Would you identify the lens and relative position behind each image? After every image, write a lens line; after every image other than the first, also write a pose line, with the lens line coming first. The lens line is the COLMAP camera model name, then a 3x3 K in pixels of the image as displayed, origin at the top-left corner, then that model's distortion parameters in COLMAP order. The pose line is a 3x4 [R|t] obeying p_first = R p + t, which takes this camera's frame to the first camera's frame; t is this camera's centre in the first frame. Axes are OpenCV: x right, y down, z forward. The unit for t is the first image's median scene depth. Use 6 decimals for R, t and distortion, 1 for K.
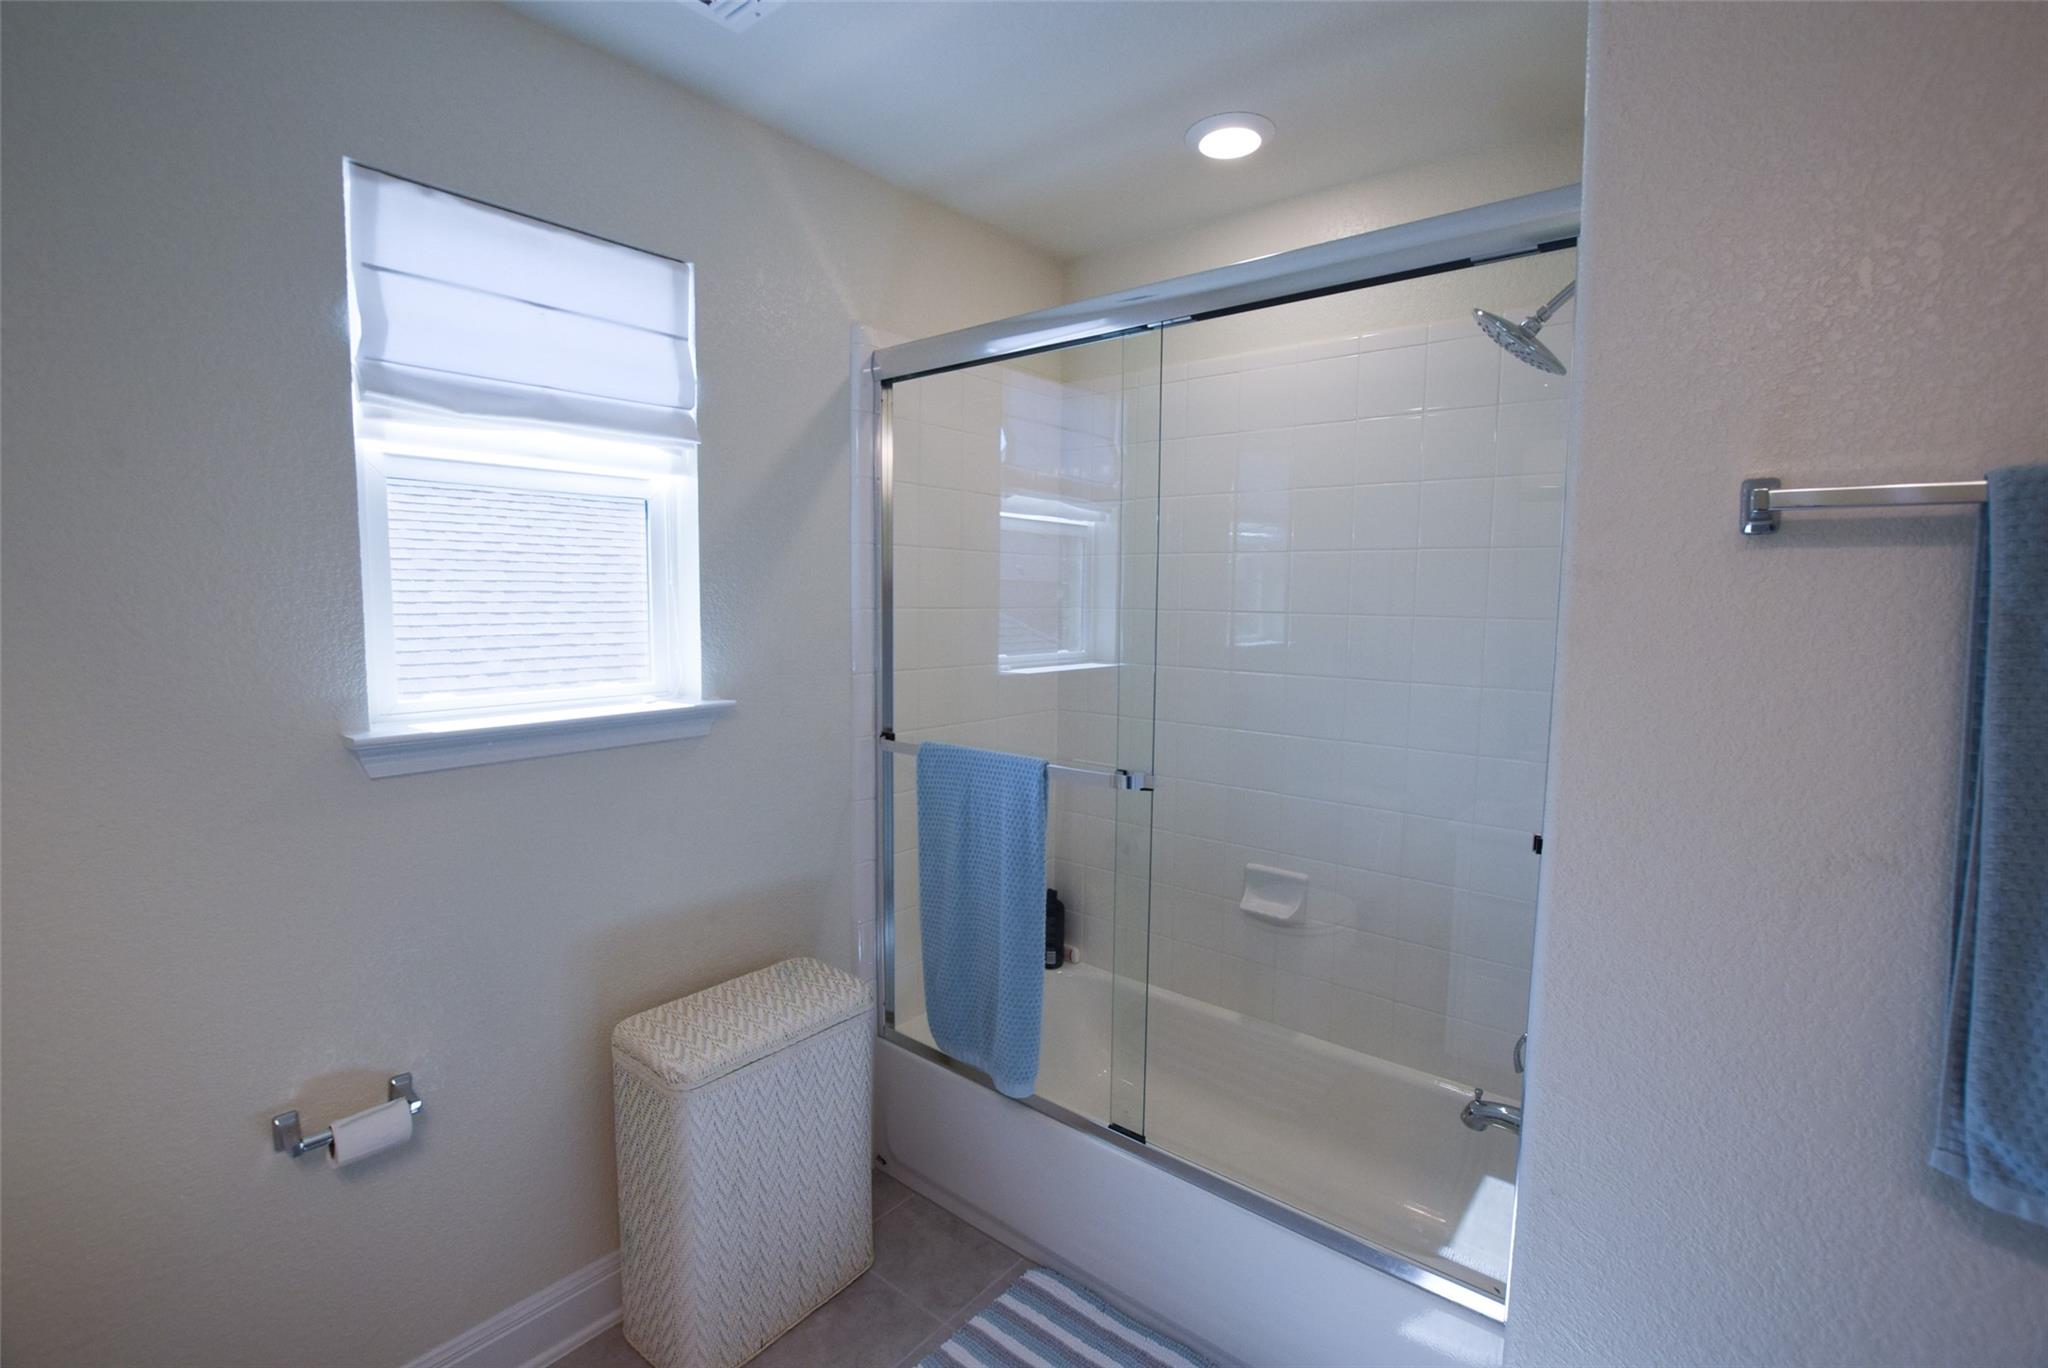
lens RADIAL K [[907.4, 0, 1026.0], [0, 907.4, 677.1], [0, 0, 1]] dist [-0.028330, 0.001230]
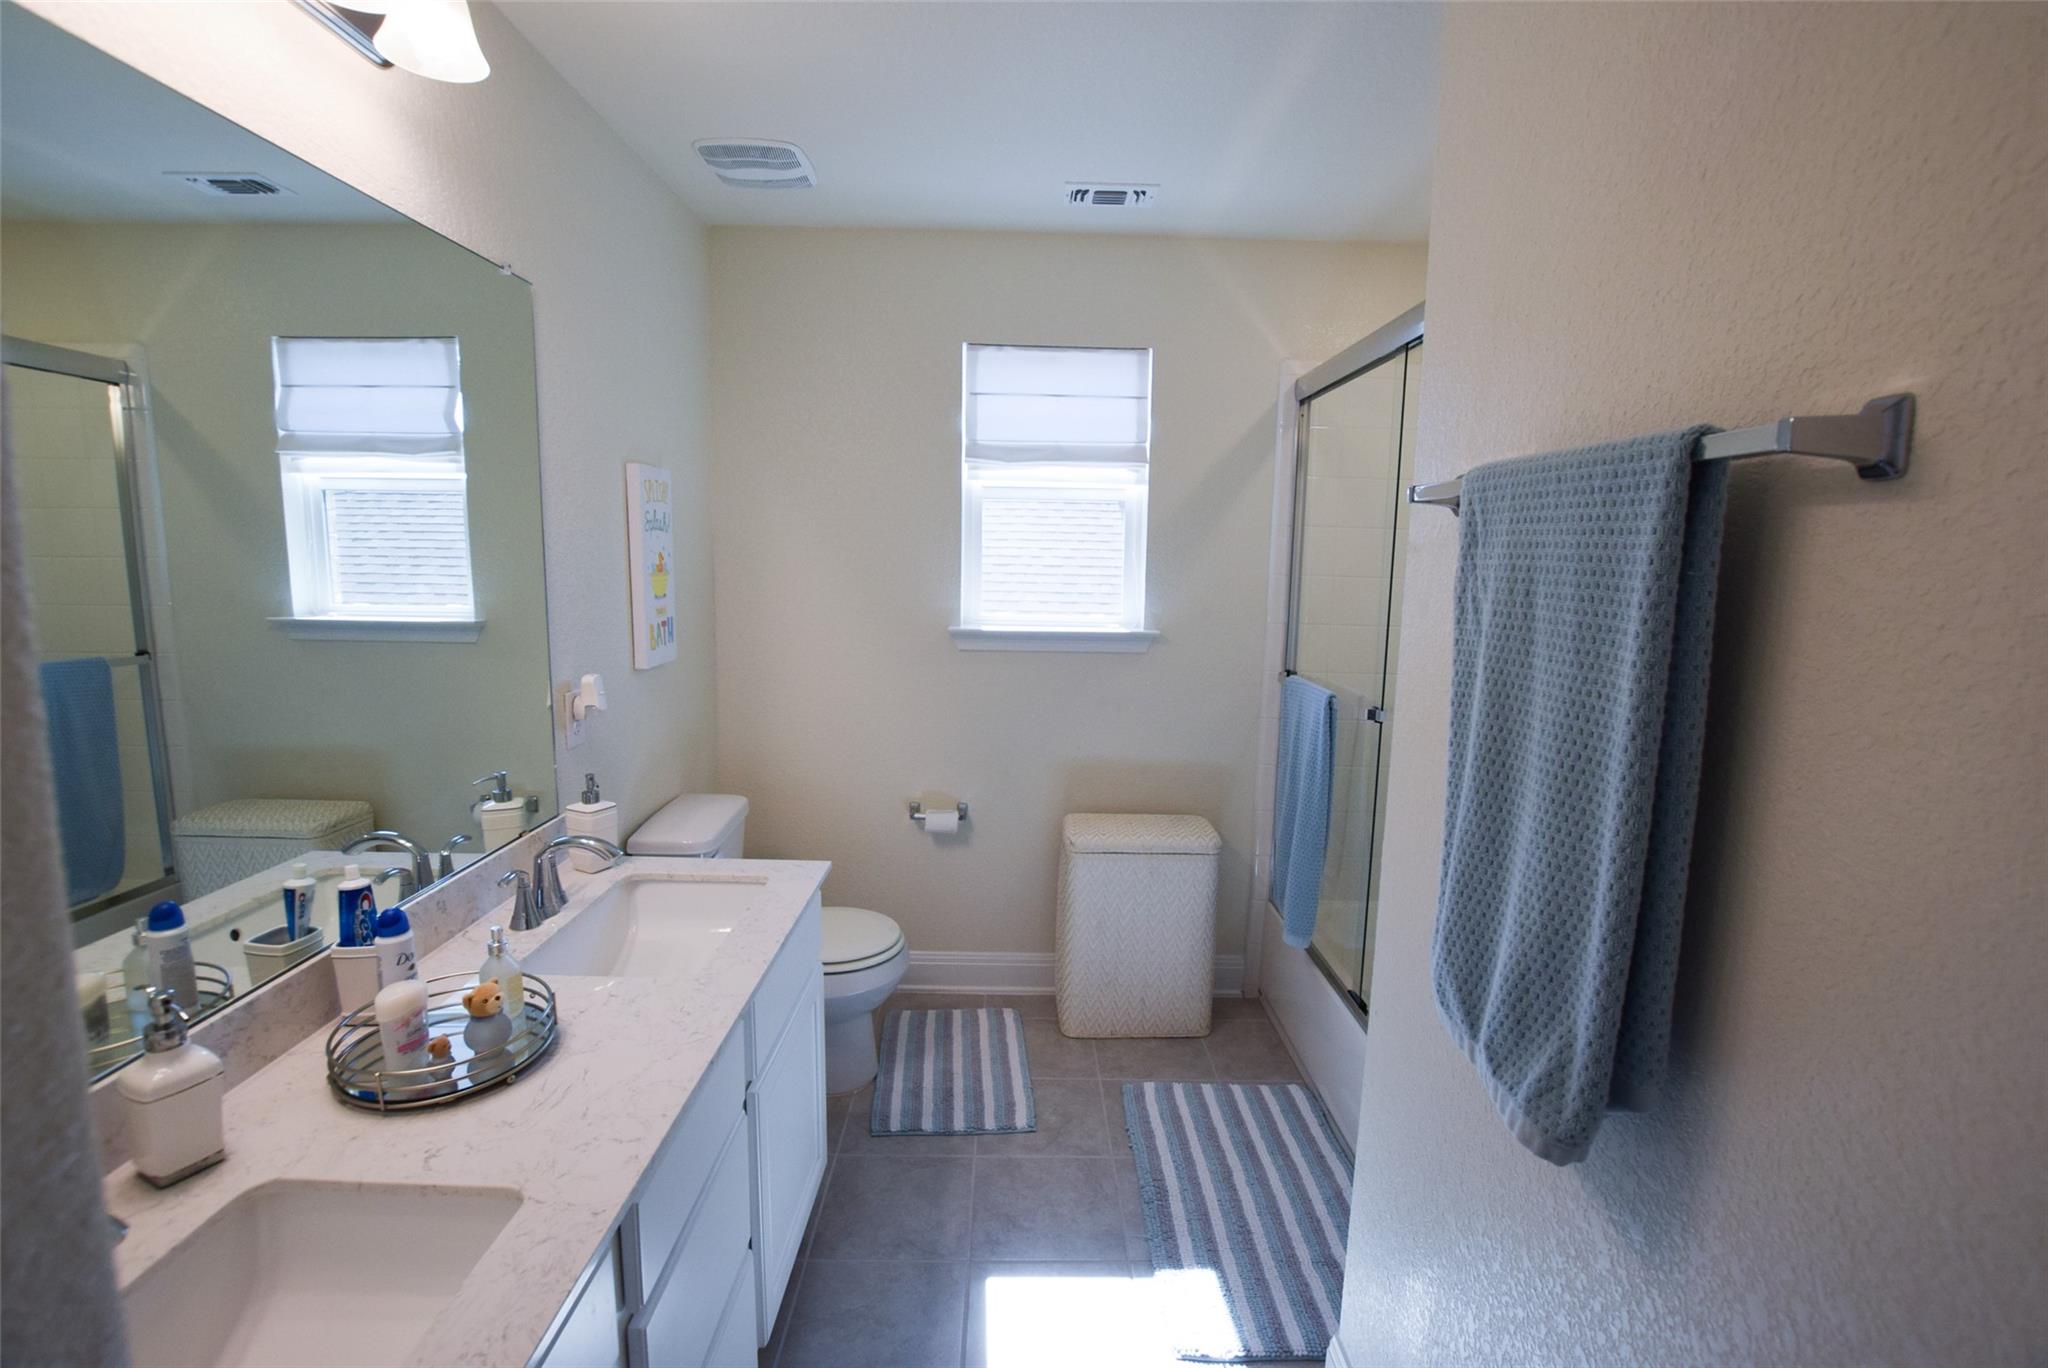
lens RADIAL K [[907.4, 0, 1031.2], [0, 907.4, 675.7], [0, 0, 1]] dist [-0.028330, 0.001230]
pose [[0.645994, 0.106692, -0.755849, 0.745323], [-0.084217, 0.994101, 0.068346, 0.014533], [0.758683, 0.019505, 0.651169, -0.169138]]
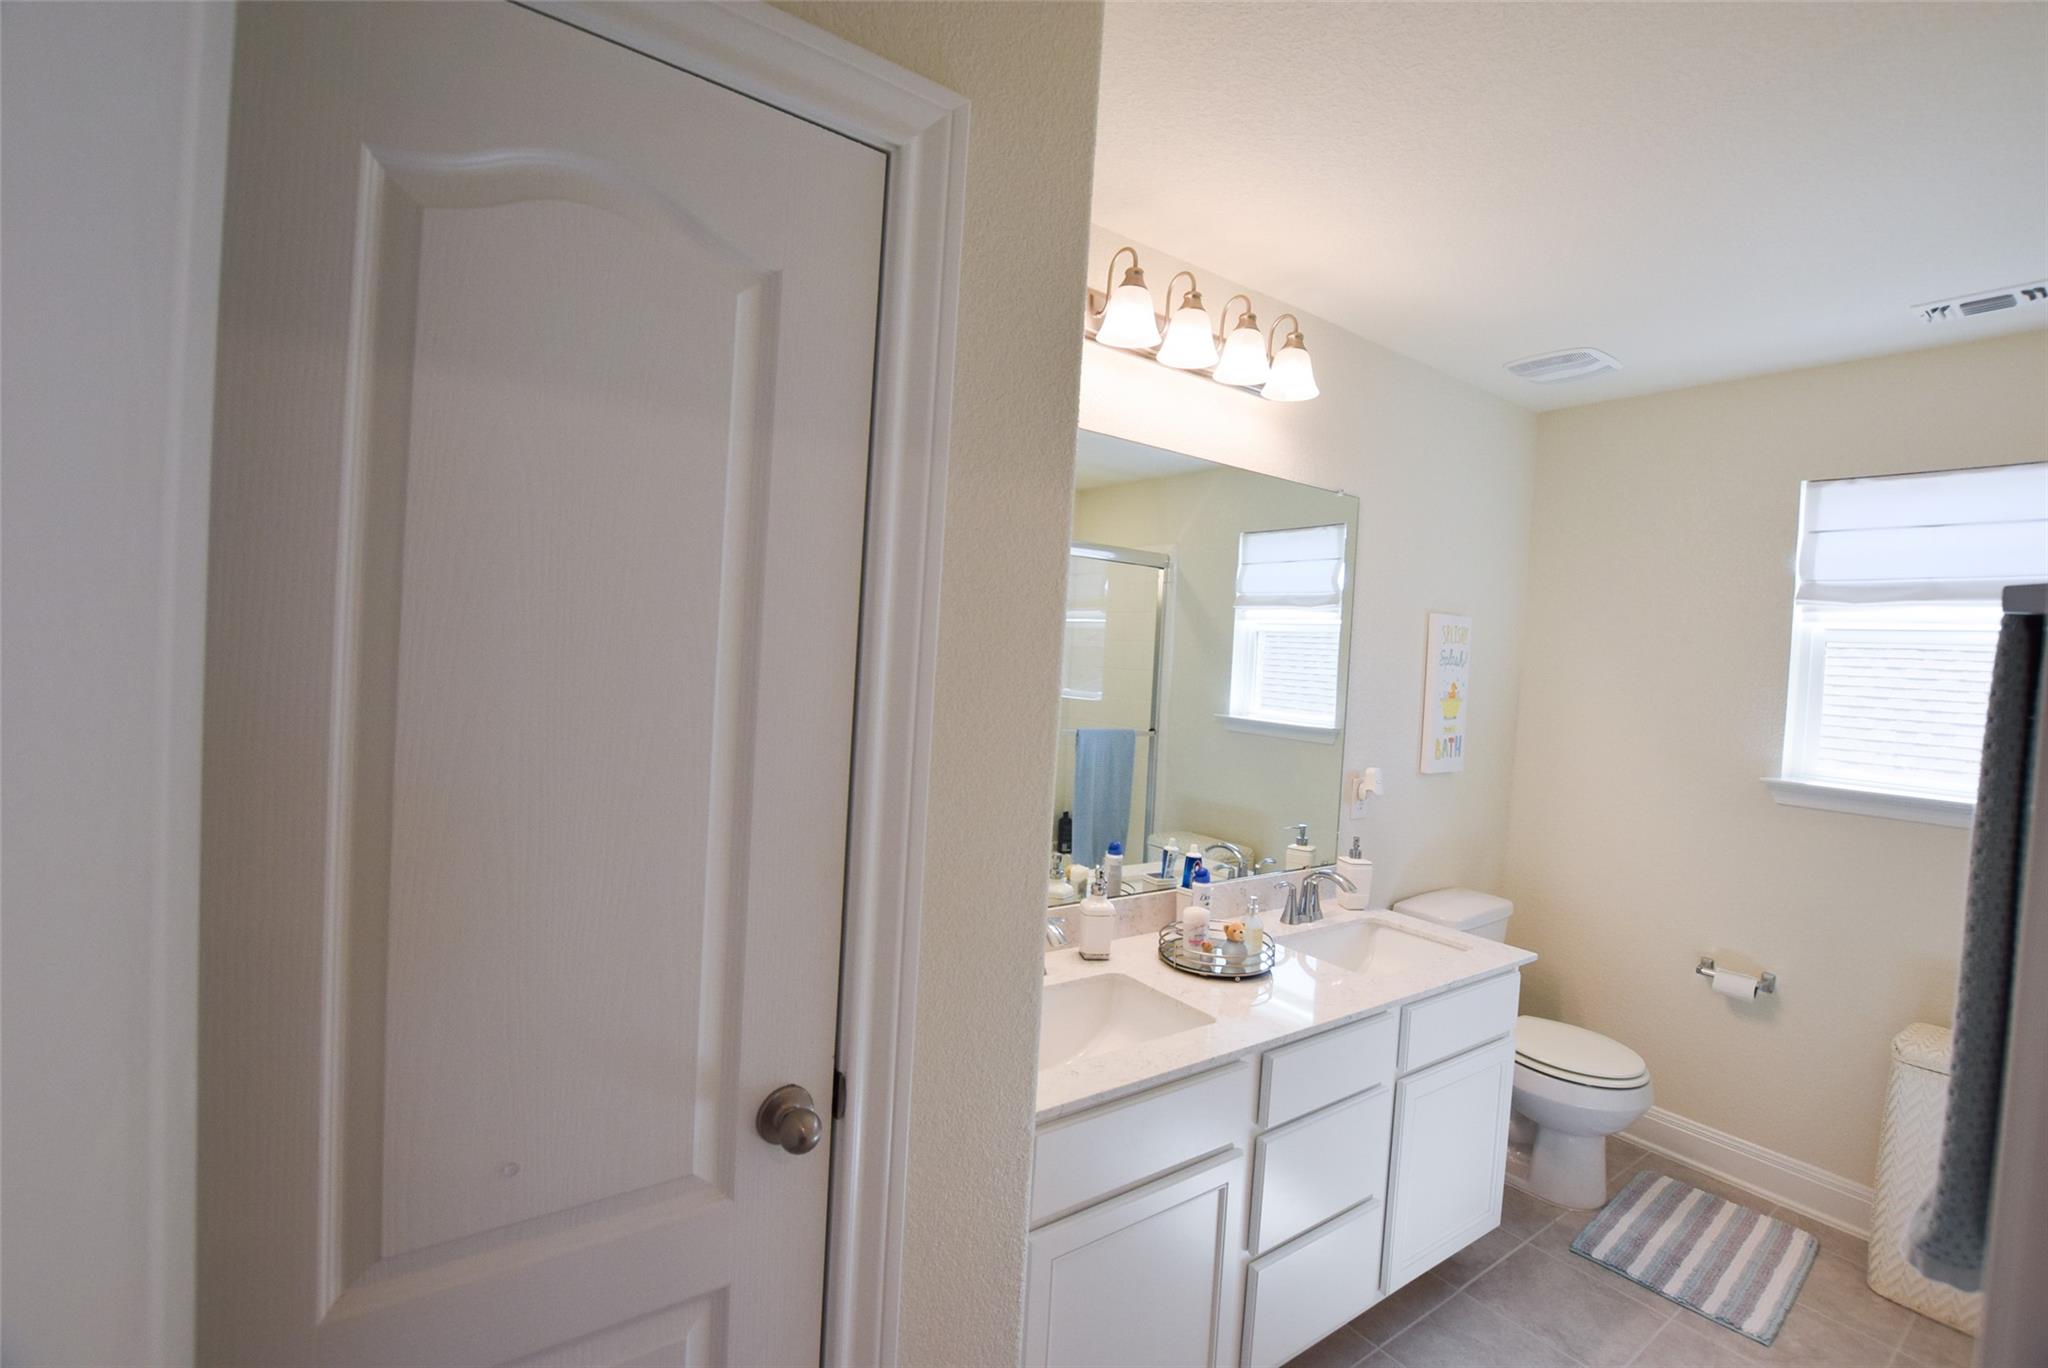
lens RADIAL K [[907.4, 0, 1029.2], [0, 907.4, 674.8], [0, 0, 1]] dist [-0.028330, 0.001230]
pose [[-0.251827, 0.000669, -0.967772, 1.168885], [-0.149814, 0.987918, 0.039666, 0.007391], [0.956106, 0.154975, -0.248684, -0.056575]]
